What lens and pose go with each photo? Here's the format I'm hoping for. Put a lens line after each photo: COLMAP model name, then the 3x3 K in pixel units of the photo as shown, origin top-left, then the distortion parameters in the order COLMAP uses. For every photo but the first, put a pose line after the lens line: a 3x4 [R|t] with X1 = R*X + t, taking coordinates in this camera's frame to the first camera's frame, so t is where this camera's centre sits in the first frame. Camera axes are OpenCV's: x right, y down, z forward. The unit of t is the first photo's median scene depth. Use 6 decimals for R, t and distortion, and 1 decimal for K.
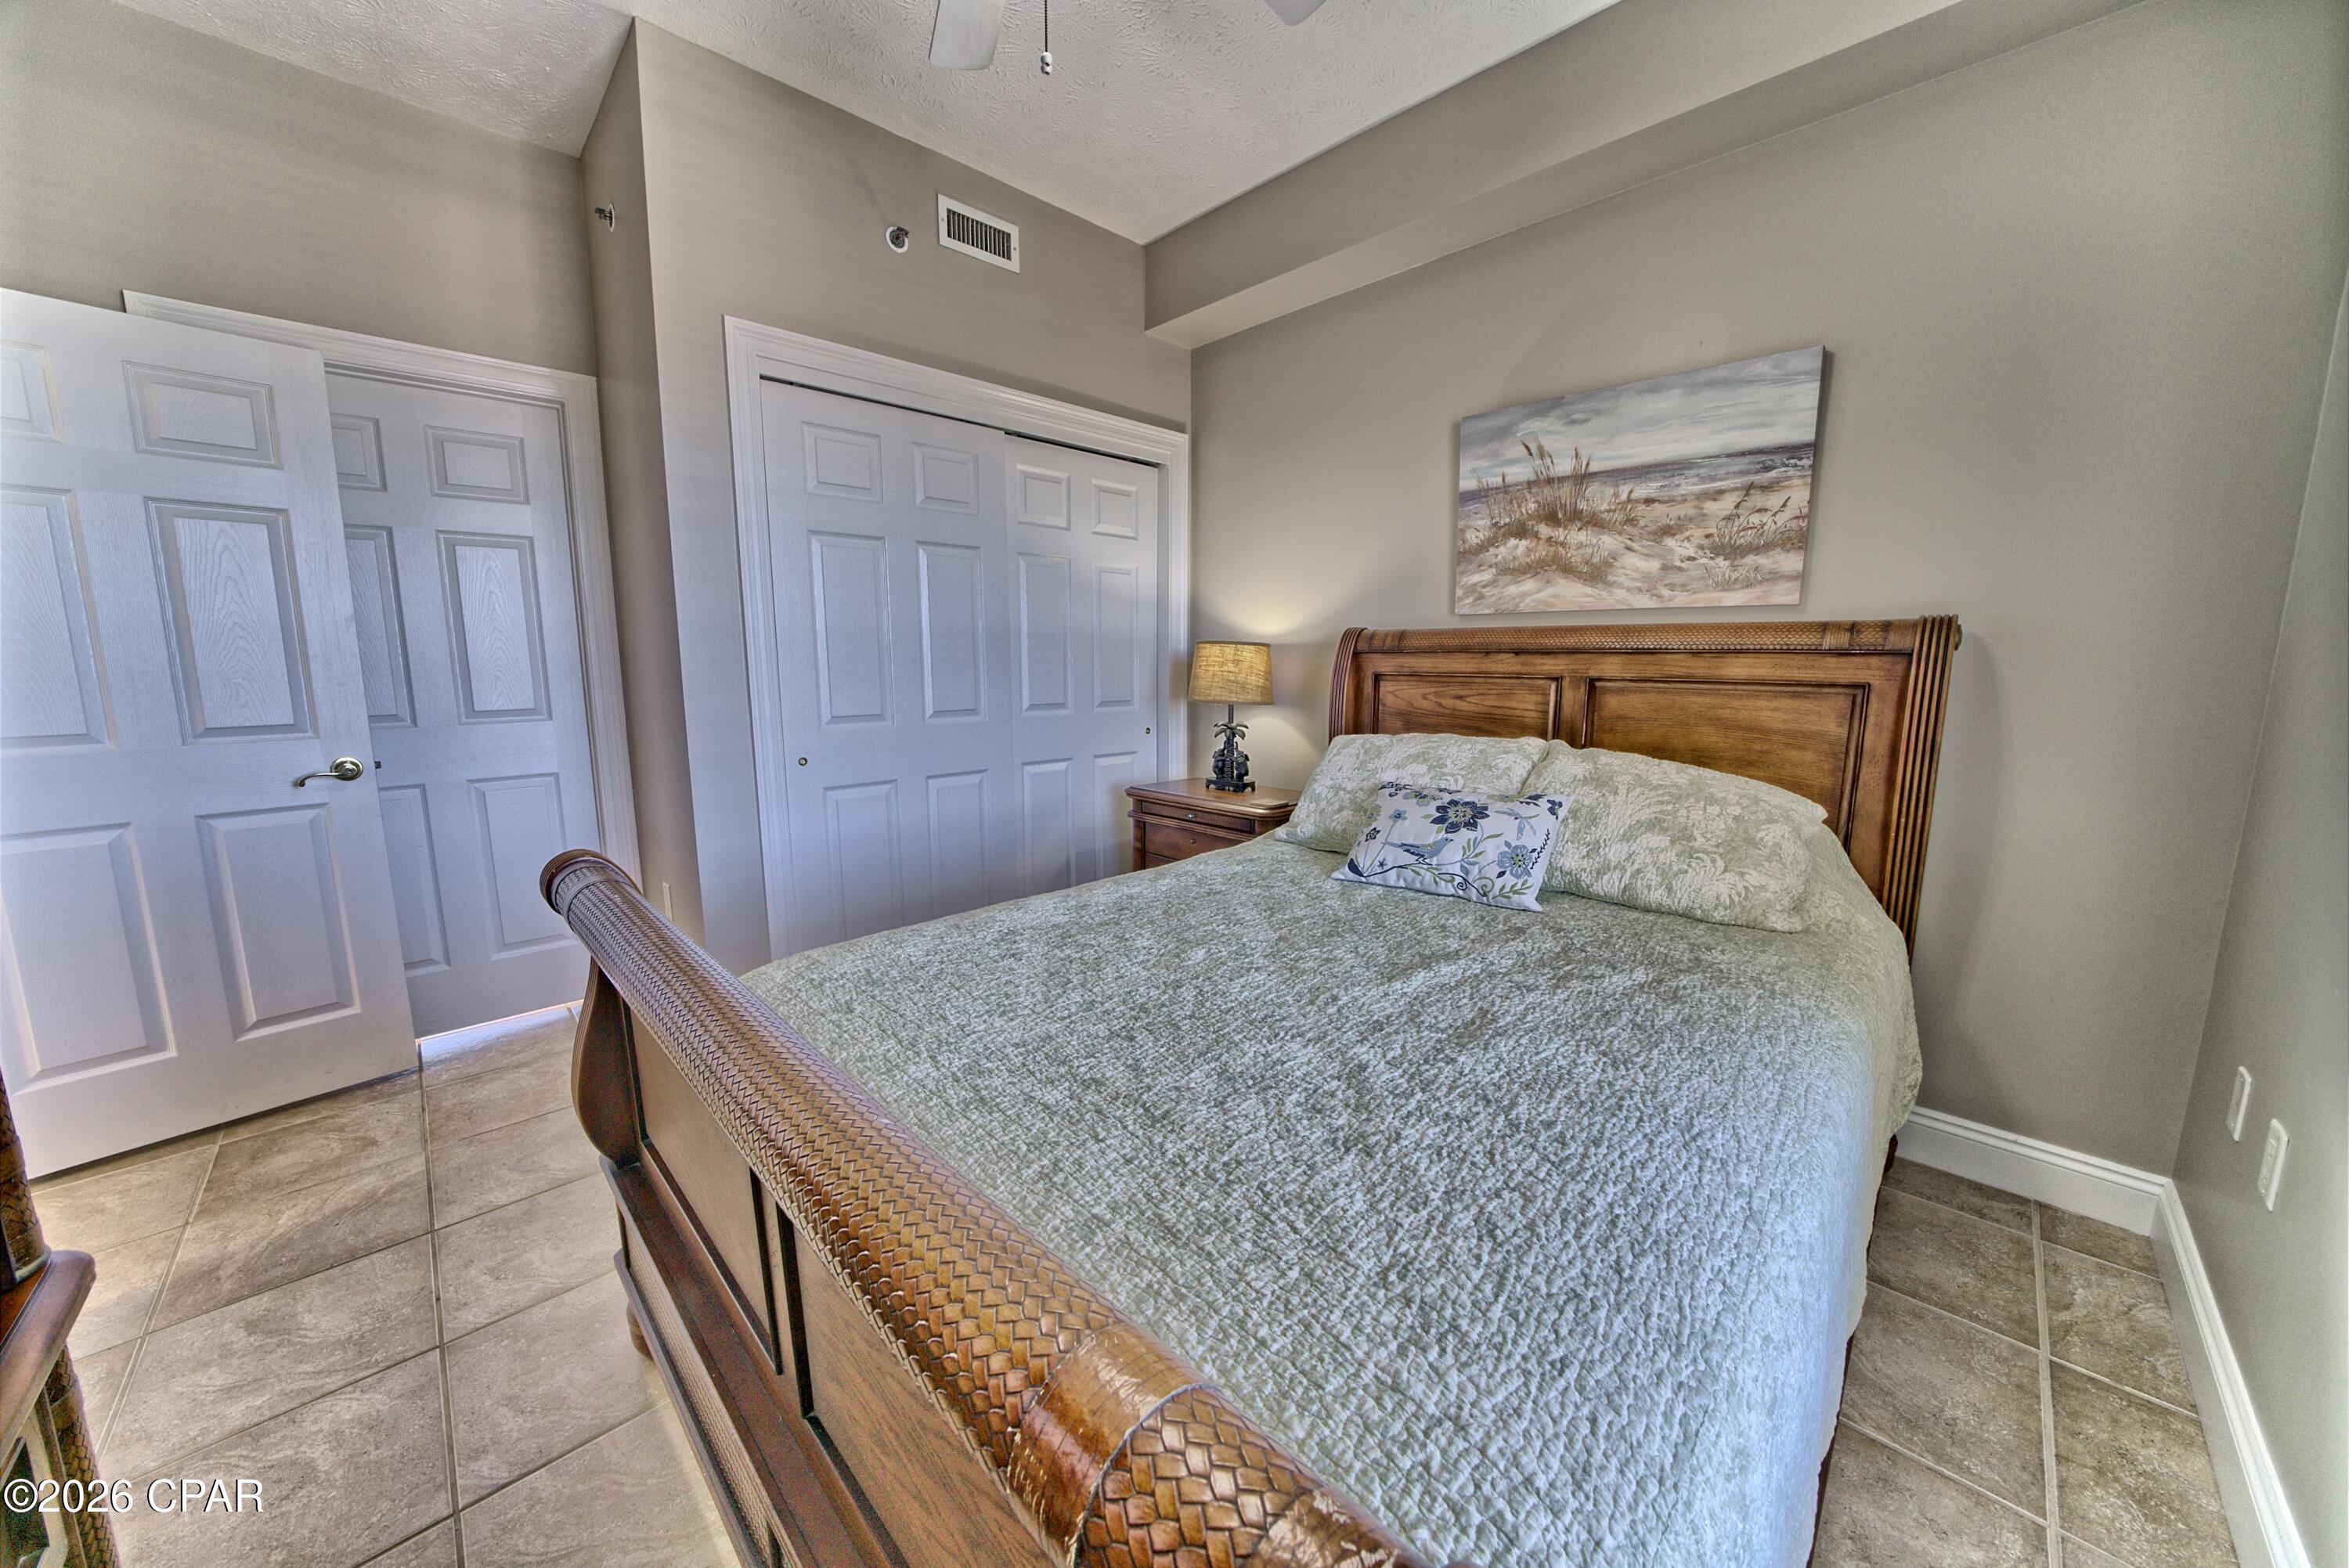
lens RADIAL K [[812.1, 0, 1186.7], [0, 812.1, 778.1], [0, 0, 1]] dist [-0.026454, 0.003238]
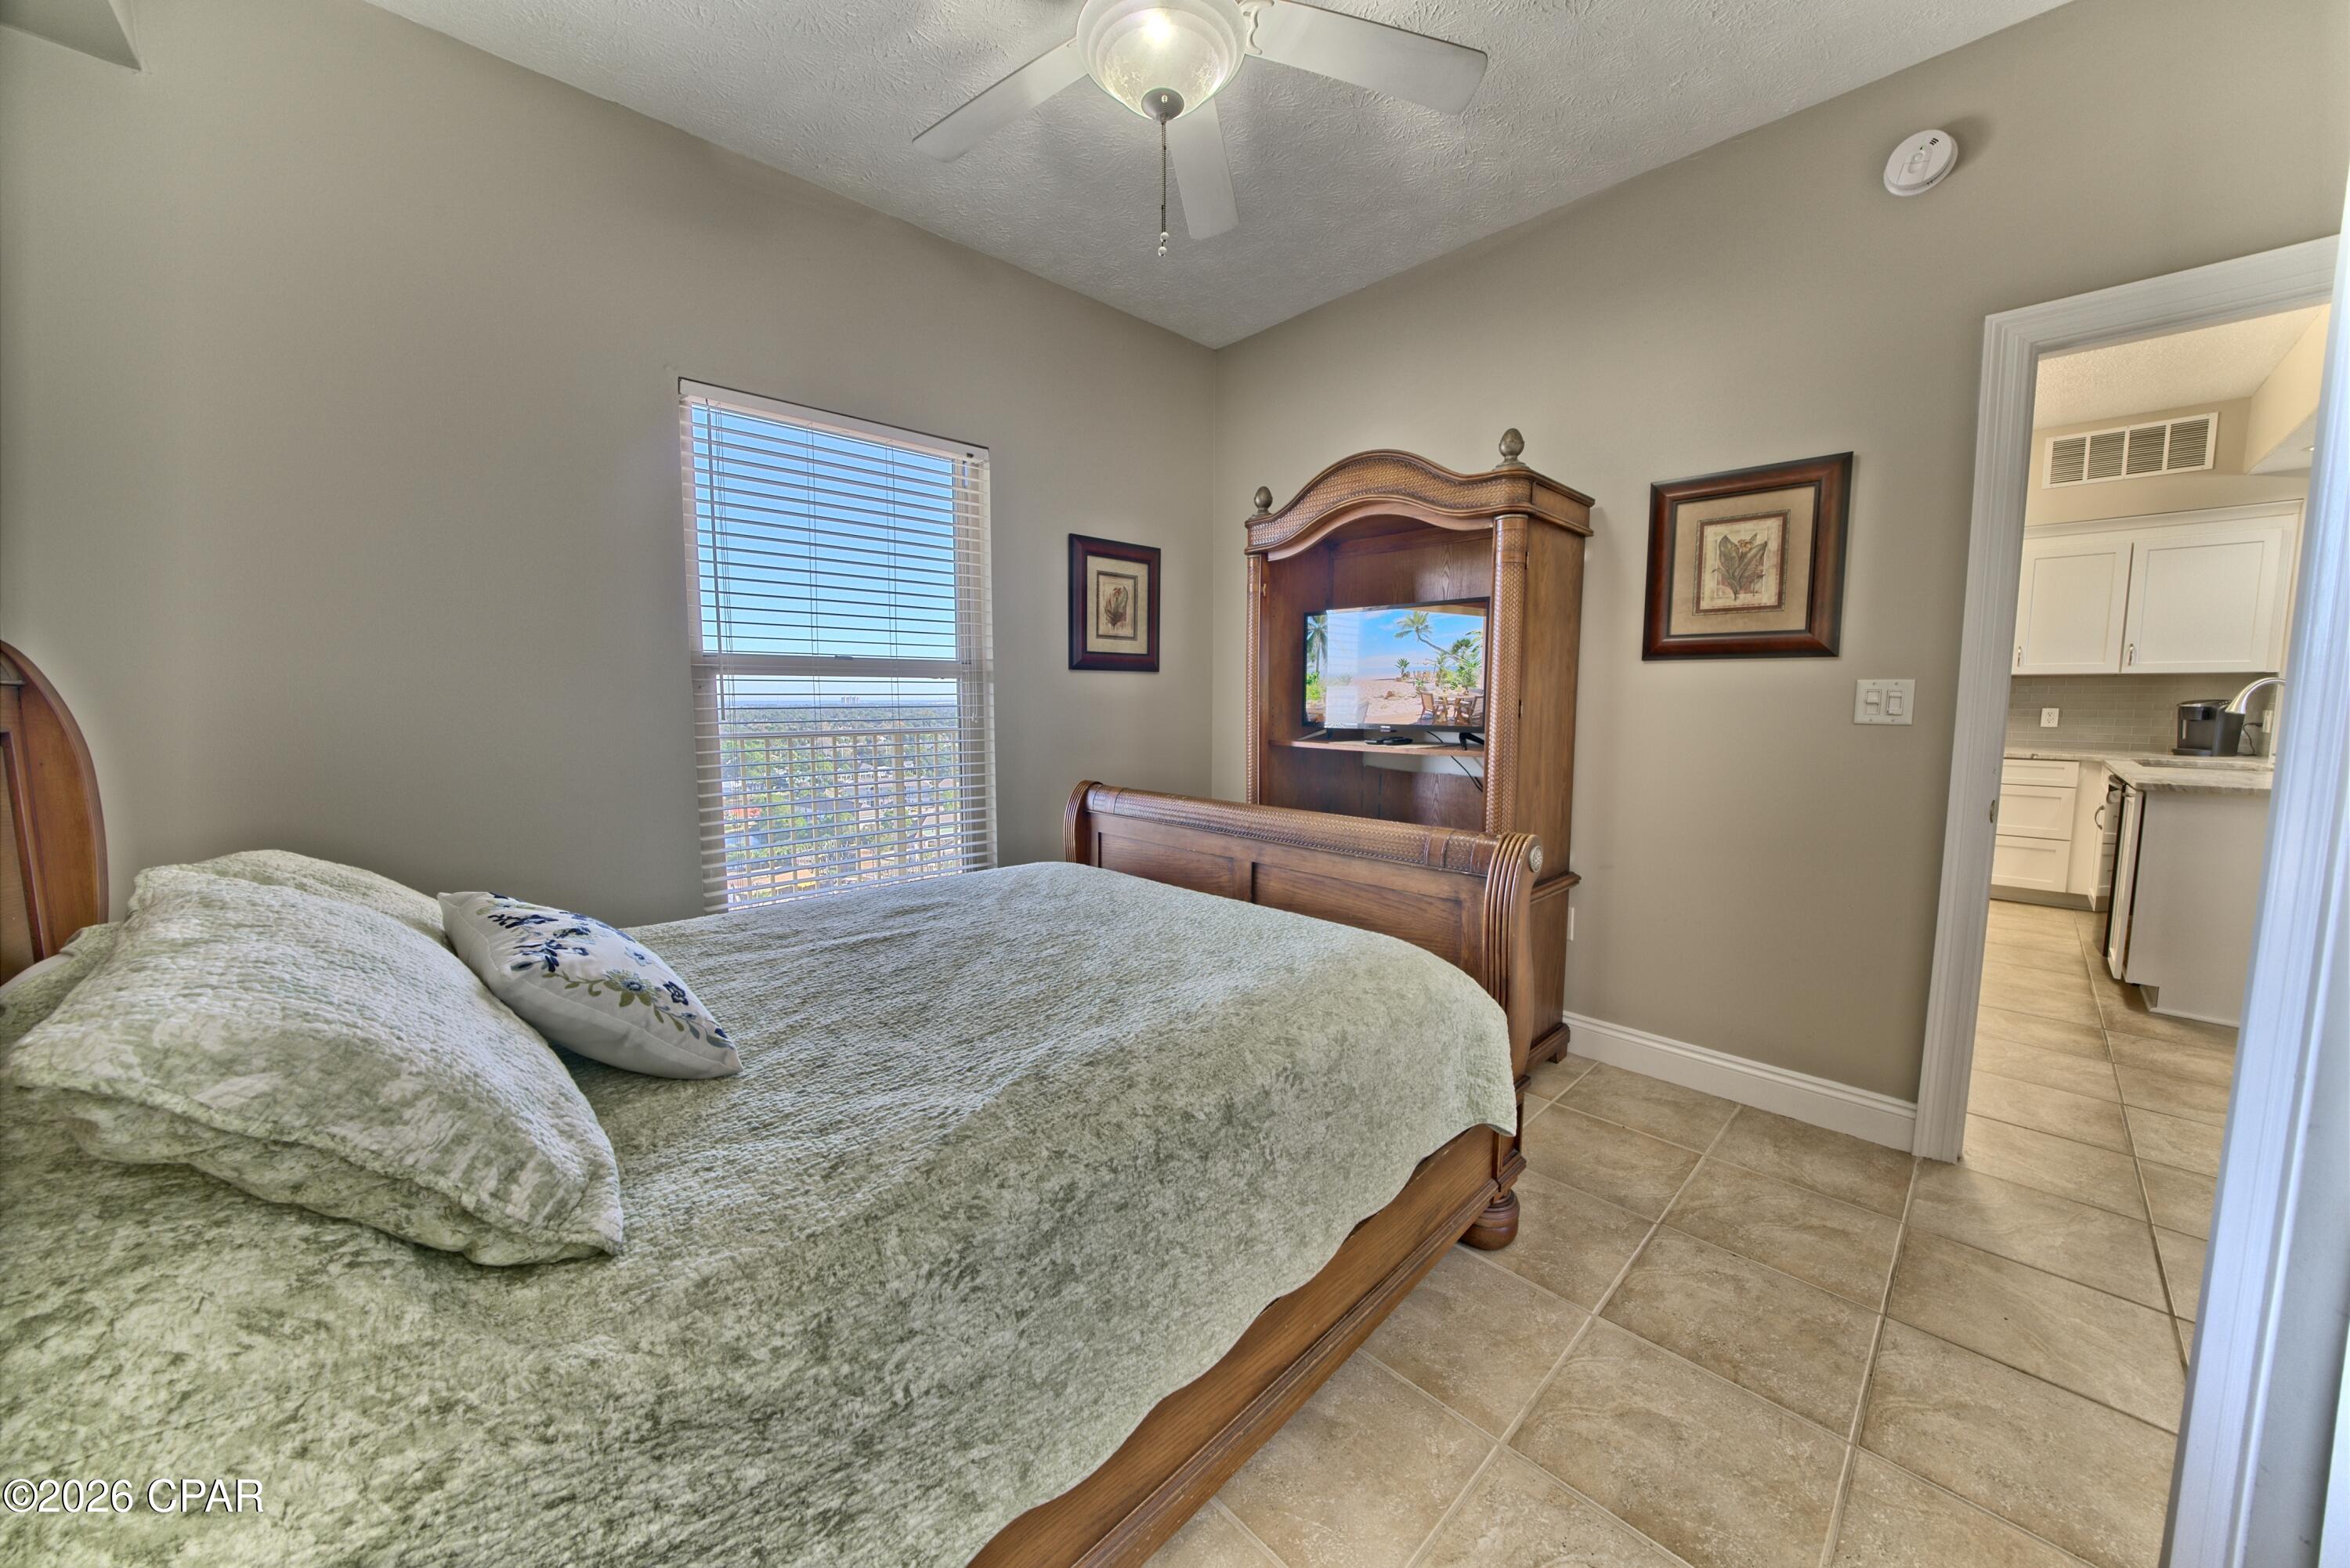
lens RADIAL K [[812.5, 0, 1180.5], [0, 812.5, 781.7], [0, 0, 1]] dist [-0.026454, 0.003238]
pose [[-0.999765, -0.000048, 0.021699, -0.122563], [0.005494, 0.966862, 0.255242, -0.188533], [-0.020993, 0.255301, -0.966634, 1.281946]]
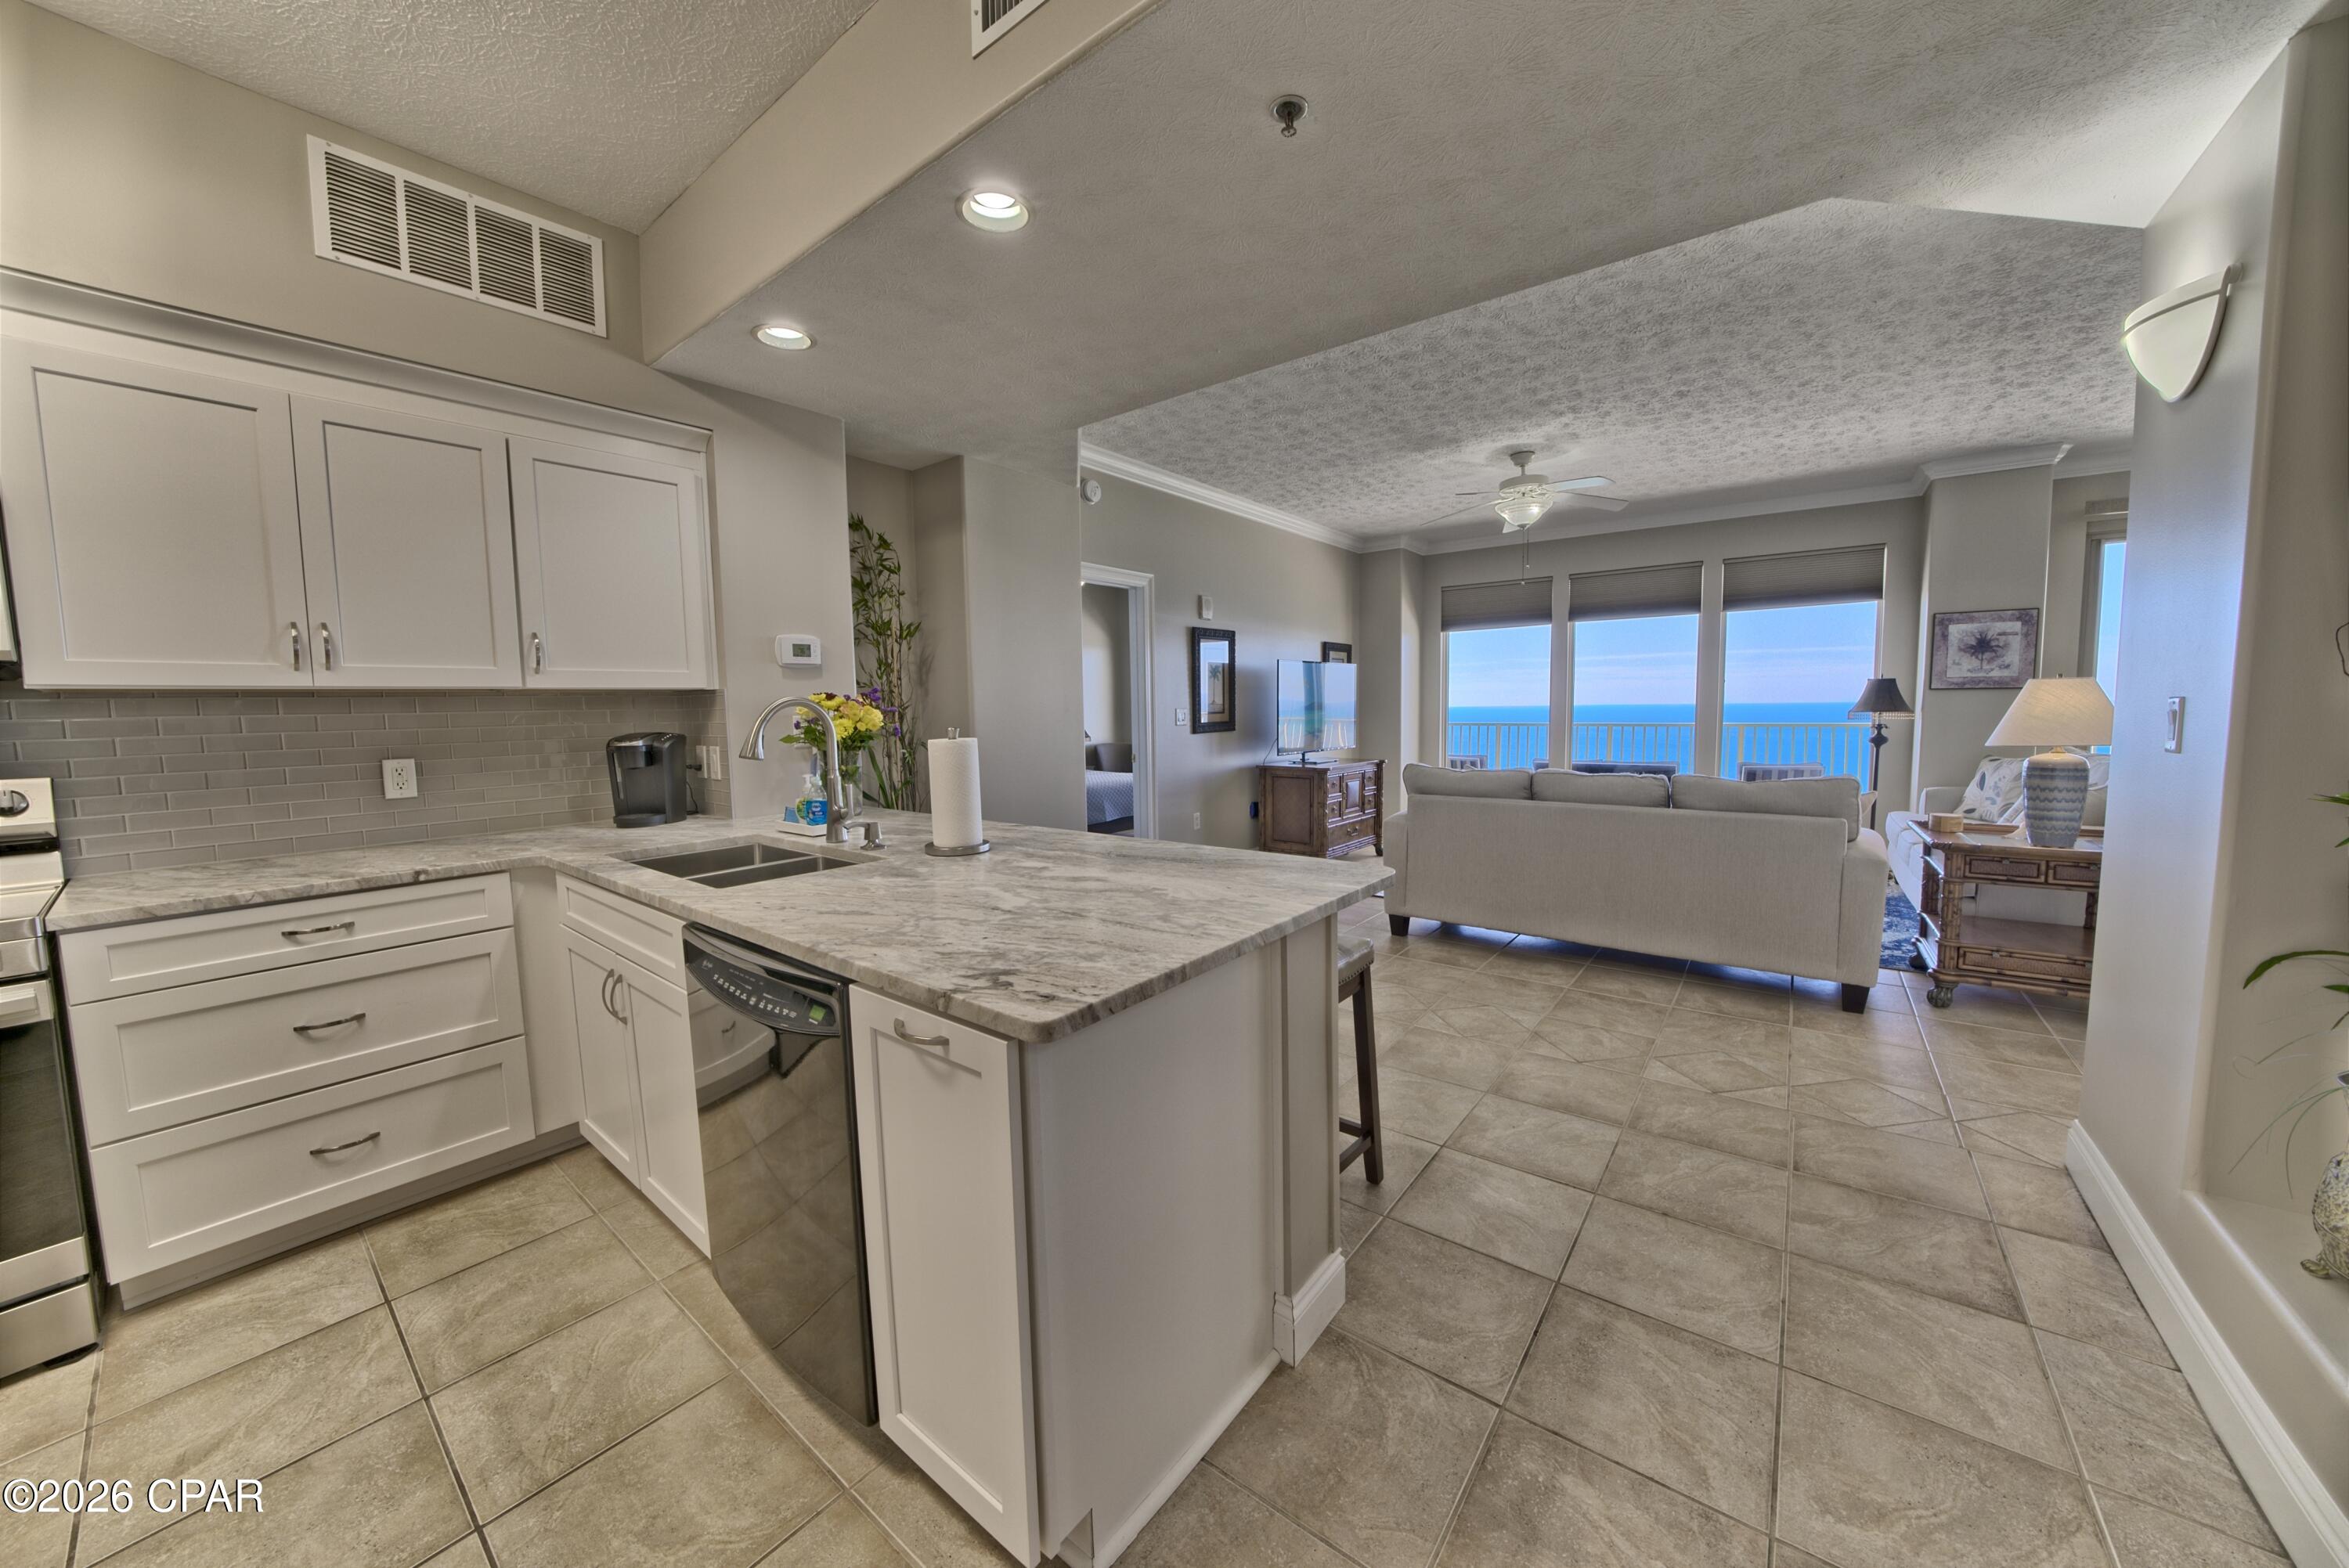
lens RADIAL K [[812.1, 0, 1172.8], [0, 812.1, 774.6], [0, 0, 1]] dist [-0.026454, 0.003238]
pose [[0.124886, 0.085072, -0.988517, -1.289684], [-0.131245, 0.988978, 0.068530, -0.005171], [0.983452, 0.121179, 0.134675, -0.049081]]
